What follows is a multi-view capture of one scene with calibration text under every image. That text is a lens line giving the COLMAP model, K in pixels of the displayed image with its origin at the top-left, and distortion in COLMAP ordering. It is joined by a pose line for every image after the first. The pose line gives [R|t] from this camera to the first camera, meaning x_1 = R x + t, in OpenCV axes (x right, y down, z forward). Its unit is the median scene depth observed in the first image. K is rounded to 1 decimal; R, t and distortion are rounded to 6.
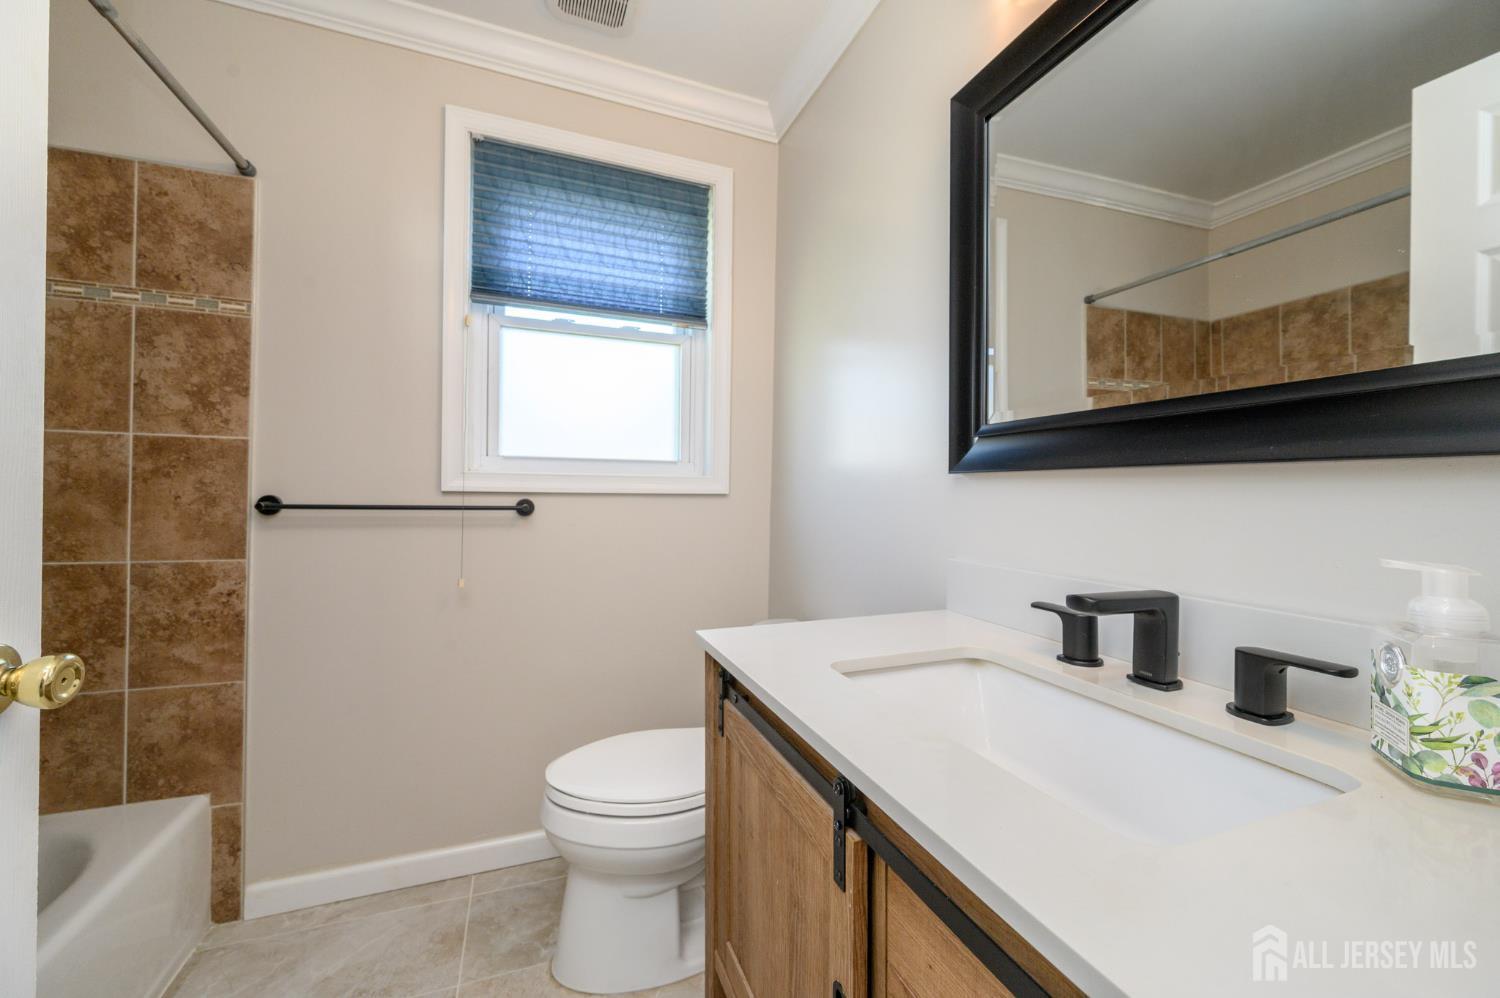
lens RADIAL K [[592.2, 0, 752.1], [0, 592.2, 495.1], [0, 0, 1]] dist [0.016426, -0.002198]
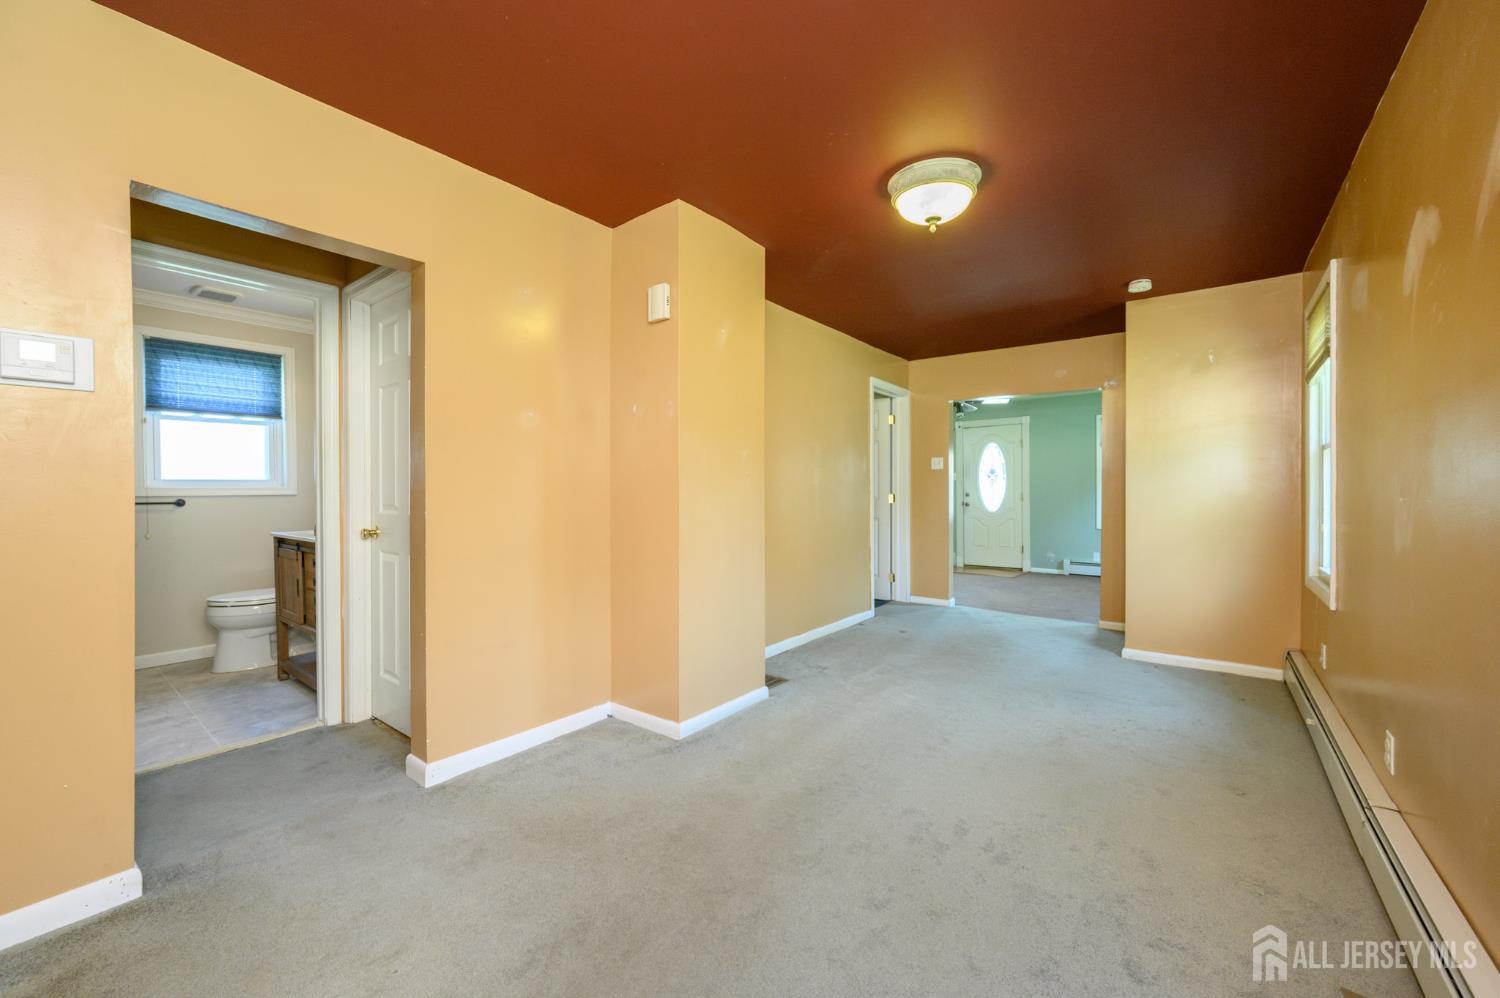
lens RADIAL K [[592.2, 0, 741.3], [0, 592.2, 497.4], [0, 0, 1]] dist [0.016426, -0.002198]
pose [[0.863356, -0.021910, 0.504119, 0.291553], [0.017645, 0.999757, 0.013233, 0.007174], [-0.504286, -0.002530, 0.863533, -1.921227]]
